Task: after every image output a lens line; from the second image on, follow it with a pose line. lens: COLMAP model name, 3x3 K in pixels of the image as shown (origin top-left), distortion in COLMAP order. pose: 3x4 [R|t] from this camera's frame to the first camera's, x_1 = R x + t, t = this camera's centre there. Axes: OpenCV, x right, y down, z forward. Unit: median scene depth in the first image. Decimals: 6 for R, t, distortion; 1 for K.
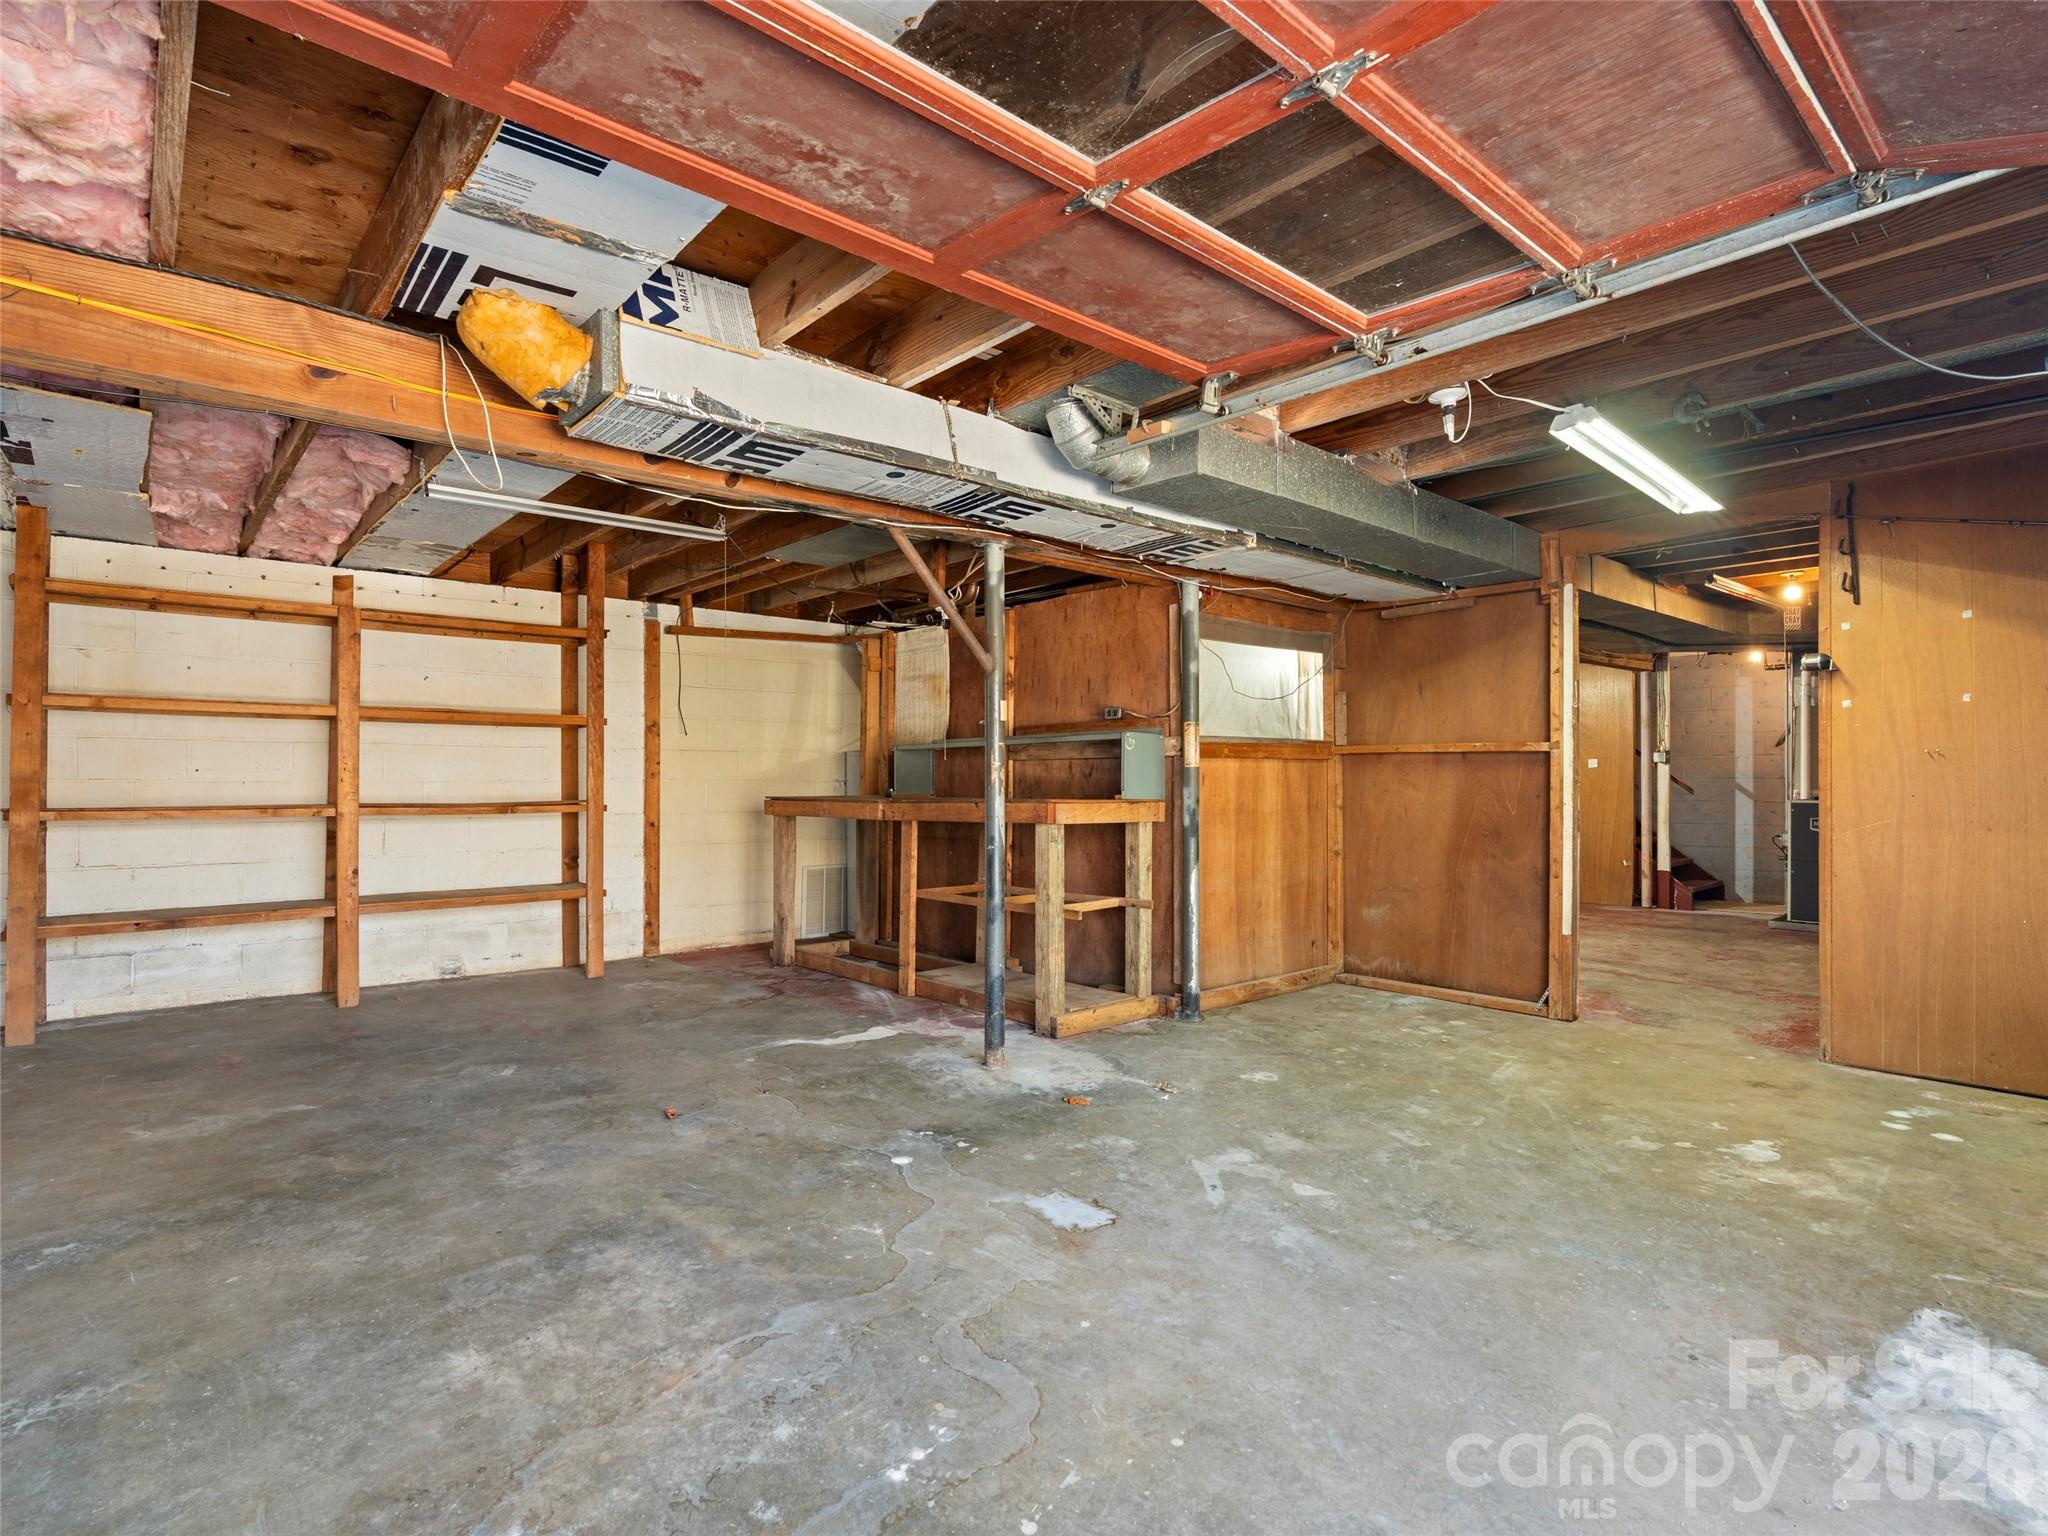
lens RADIAL K [[1040.6, 0, 1027.8], [0, 1040.6, 774.6], [0, 0, 1]] dist [-0.003111, 0.003296]
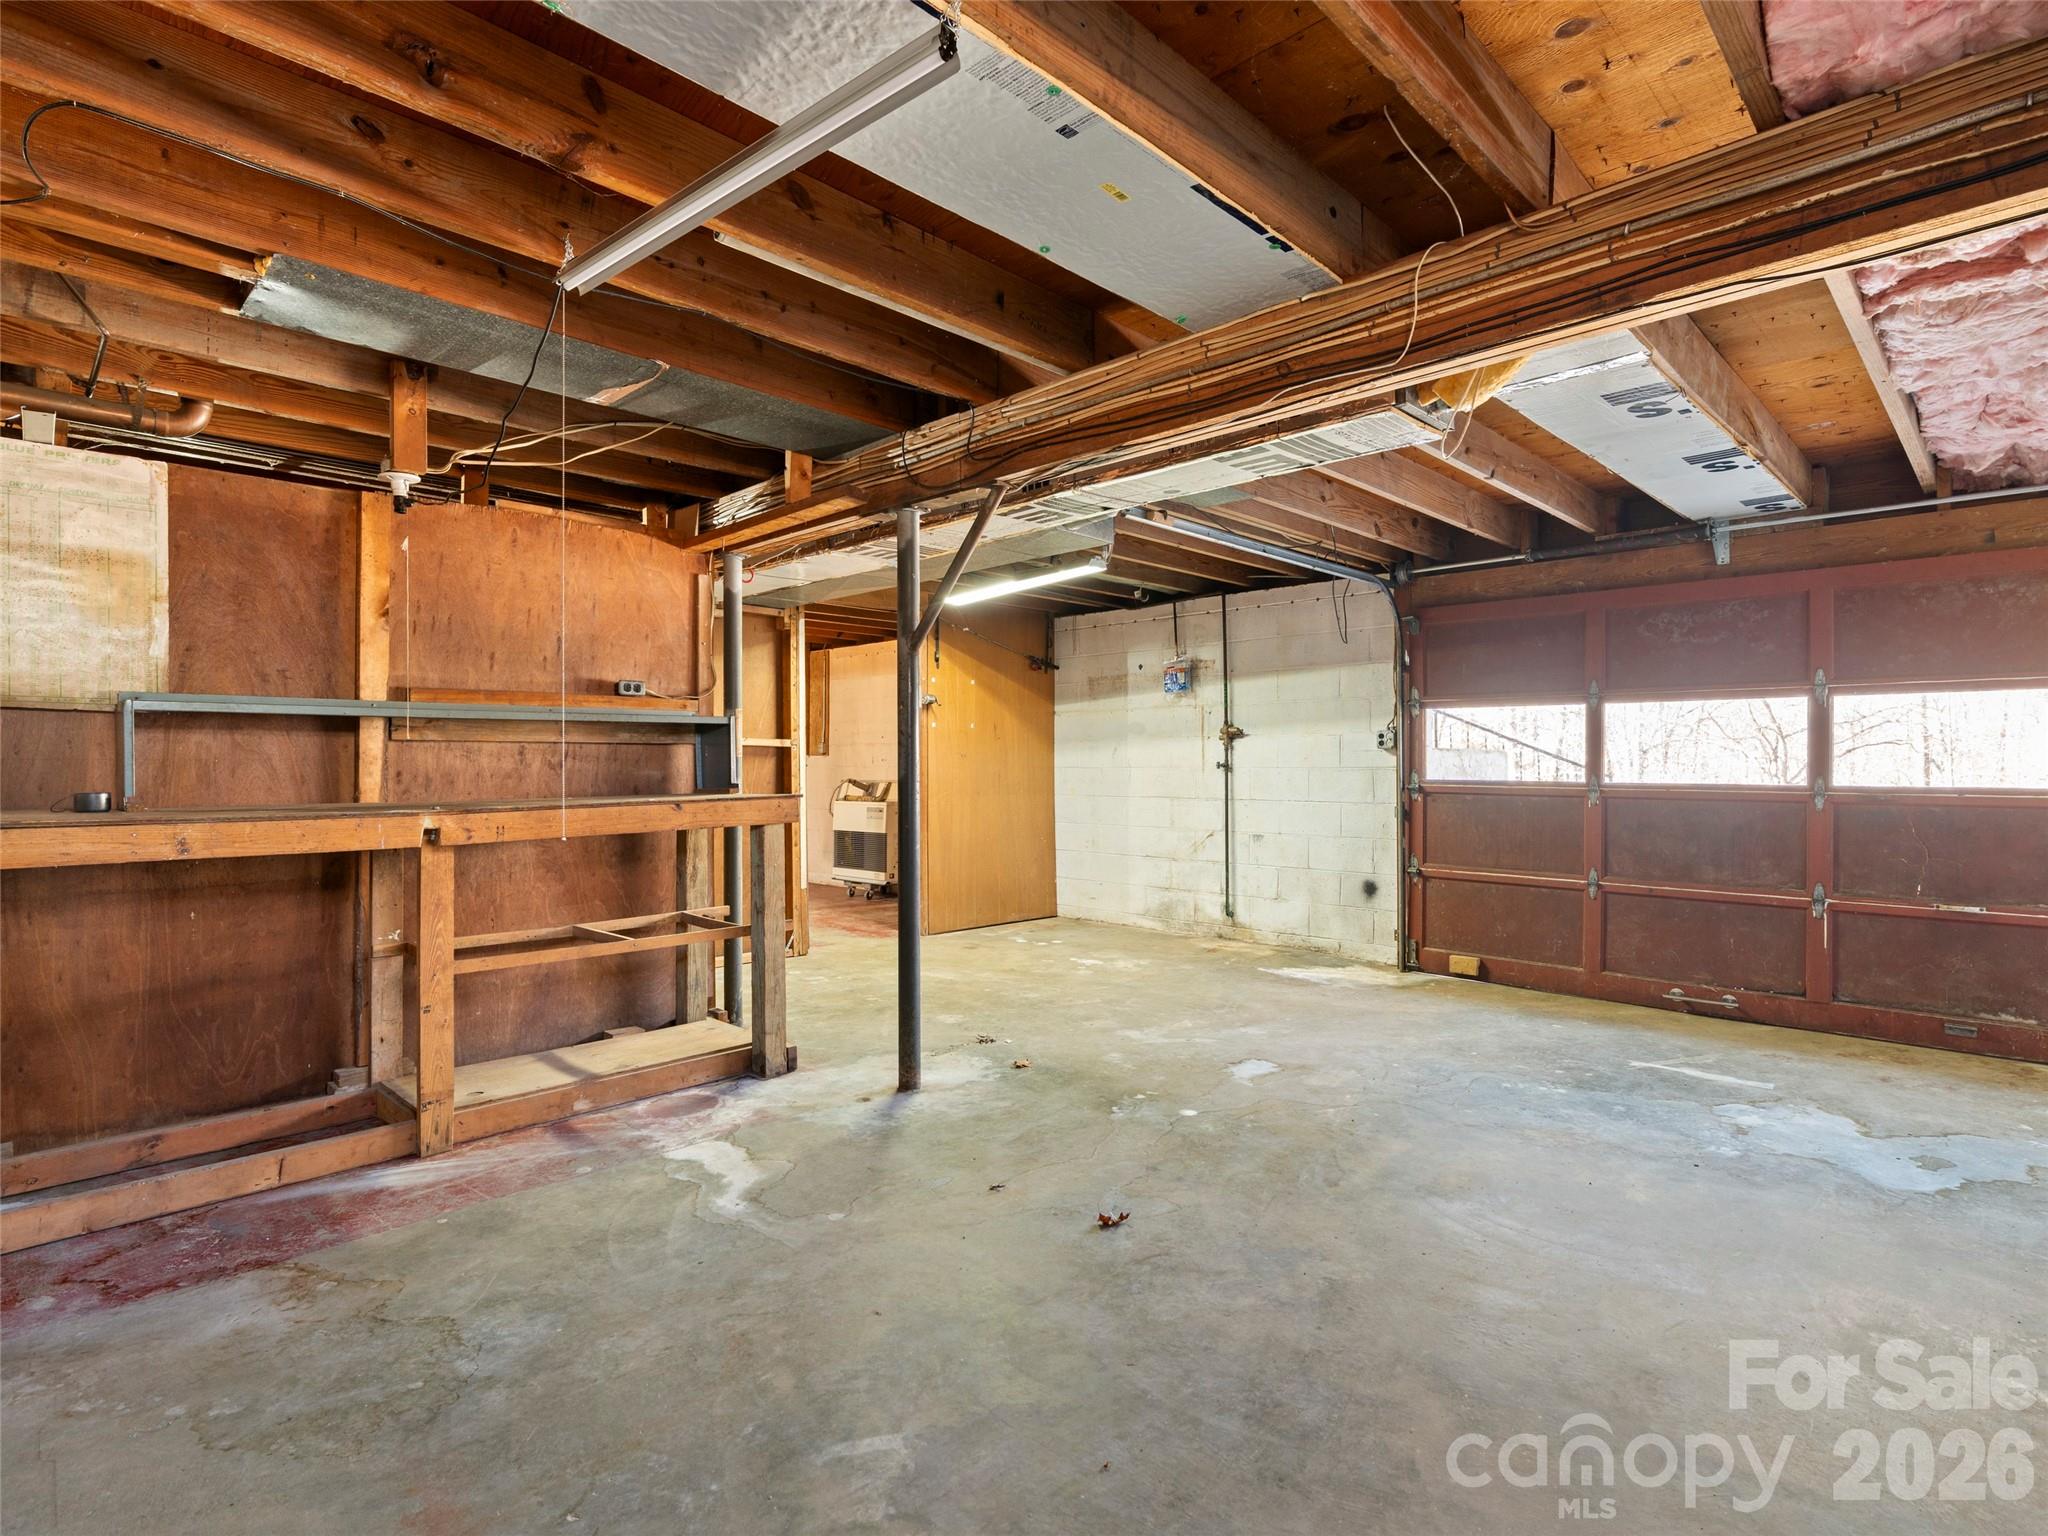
lens RADIAL K [[1040.6, 0, 1026.8], [0, 1040.6, 769.1], [0, 0, 1]] dist [-0.003111, 0.003296]
pose [[-0.081084, 0.000253, 0.996707, -1.177044], [-0.008769, 0.999961, -0.000967, 0.005821], [-0.996669, -0.008818, -0.081078, 1.225316]]
